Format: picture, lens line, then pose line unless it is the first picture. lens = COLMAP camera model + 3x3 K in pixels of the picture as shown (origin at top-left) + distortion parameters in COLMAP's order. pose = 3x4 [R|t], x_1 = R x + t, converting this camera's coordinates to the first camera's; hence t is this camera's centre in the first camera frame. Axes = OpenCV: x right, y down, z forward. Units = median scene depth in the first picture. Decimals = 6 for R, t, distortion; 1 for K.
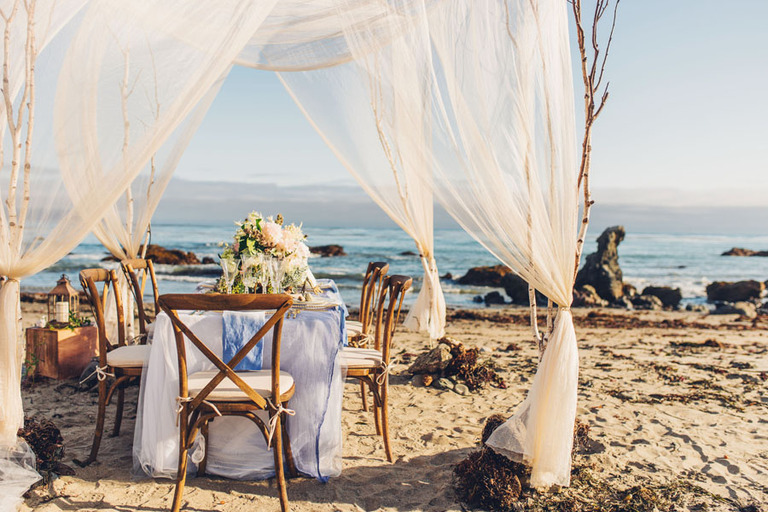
lens RADIAL K [[756.6, 0, 384.0], [0, 756.6, 256.0], [0, 0, 1]] dist [0.015994, 0.024247]
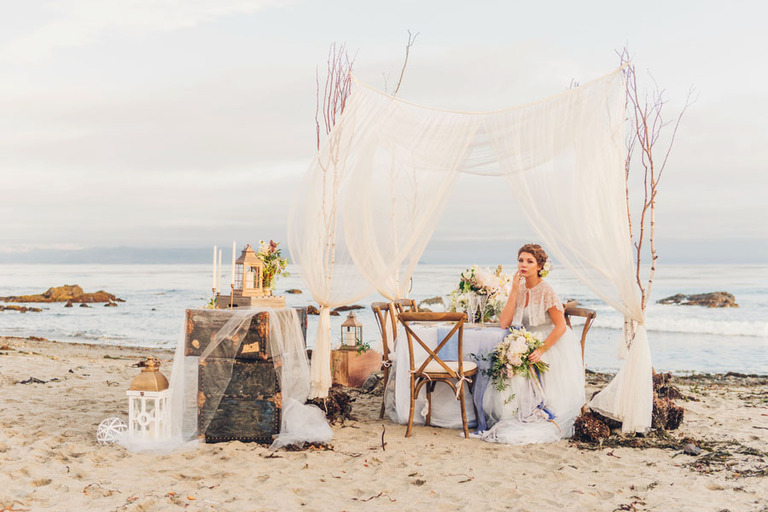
lens RADIAL K [[1110.0, 0, 384.0], [0, 1110.0, 256.0], [0, 0, 1]] dist [0.015981, -0.627468]
pose [[0.932472, -0.023717, -0.360463, 0.621660], [0.006203, 0.998747, -0.049668, 0.041922], [0.361189, 0.044078, 0.931450, -1.478031]]
